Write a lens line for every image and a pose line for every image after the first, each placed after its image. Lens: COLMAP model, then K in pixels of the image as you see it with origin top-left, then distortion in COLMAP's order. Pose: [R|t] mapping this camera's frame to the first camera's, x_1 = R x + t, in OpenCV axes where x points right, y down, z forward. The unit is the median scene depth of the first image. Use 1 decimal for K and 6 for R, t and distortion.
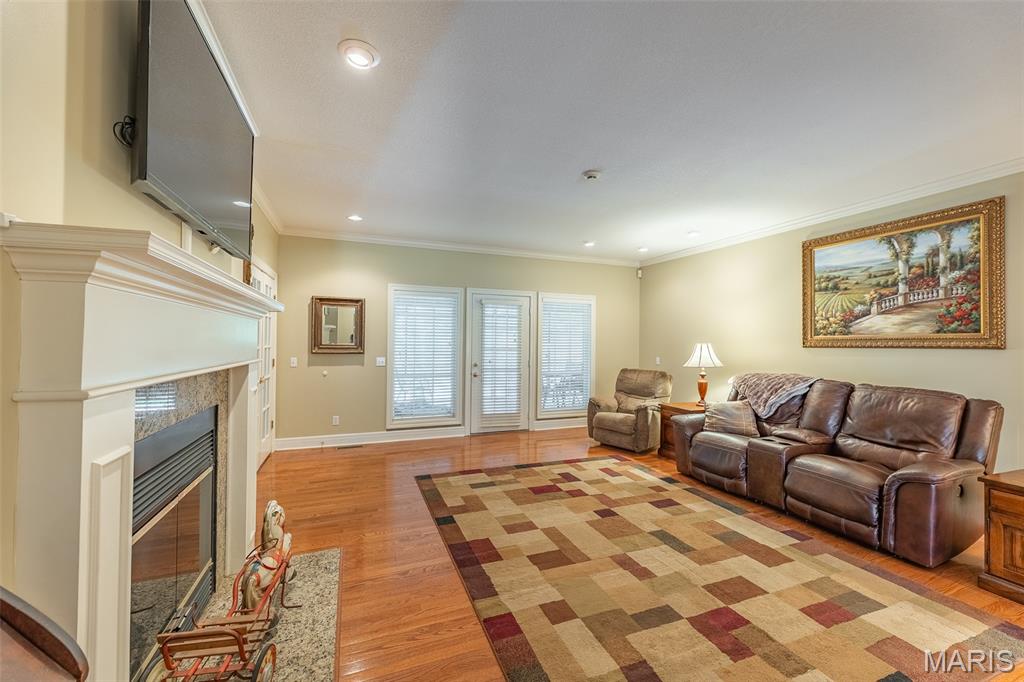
lens RADIAL K [[404.6, 0, 508.8], [0, 404.6, 339.9], [0, 0, 1]] dist [0.005574, -0.000863]
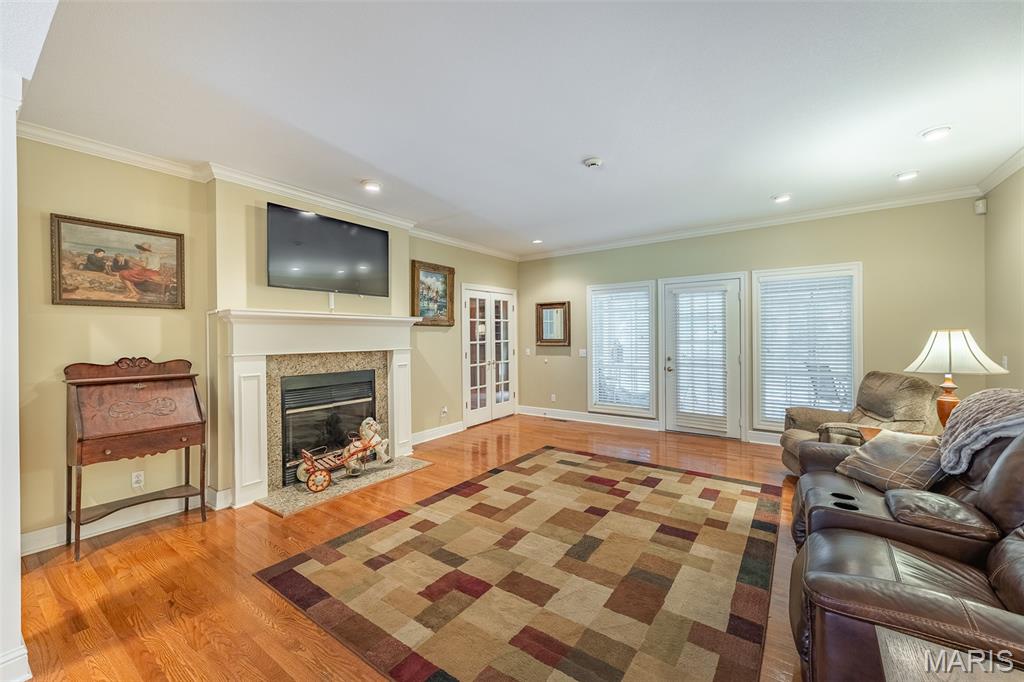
lens RADIAL K [[404.6, 0, 512.8], [0, 404.6, 337.8], [0, 0, 1]] dist [0.005574, -0.000863]
pose [[0.549472, -0.012606, -0.835417, 0.802179], [0.021329, 0.999772, -0.001058, 0.009310], [0.835240, -0.017237, 0.549616, 0.263741]]
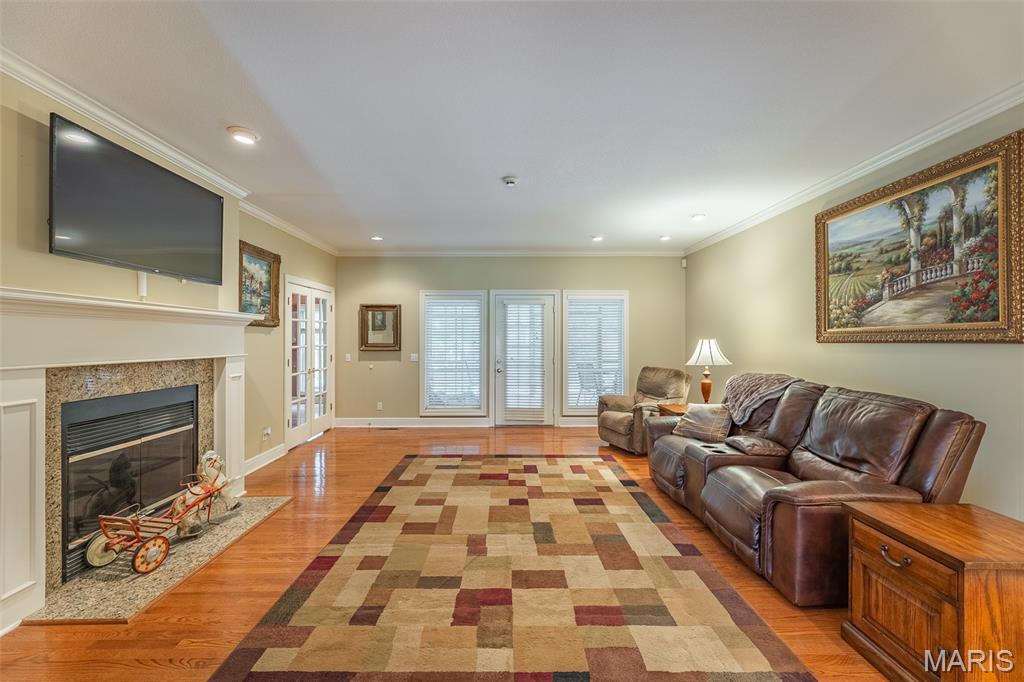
lens RADIAL K [[404.6, 0, 508.2], [0, 404.6, 339.4], [0, 0, 1]] dist [0.005574, -0.000863]
pose [[0.934948, -0.010390, -0.354633, 0.503876], [0.011697, 0.999930, 0.001543, 0.003580], [0.354592, -0.005591, 0.935004, 0.008830]]
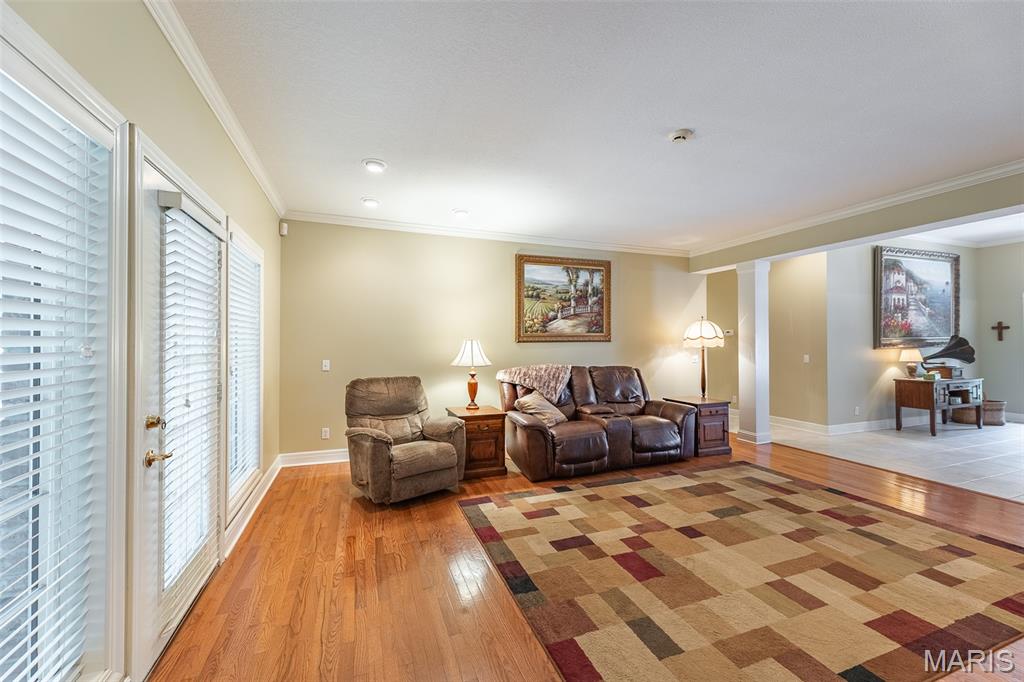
lens RADIAL K [[404.6, 0, 508.5], [0, 404.6, 337.4], [0, 0, 1]] dist [0.005574, -0.000863]
pose [[0.013105, -0.000302, 0.999914, -0.553941], [-0.006509, 0.999979, 0.000388, 0.004121], [-0.999893, -0.006514, 0.013103, 1.181663]]
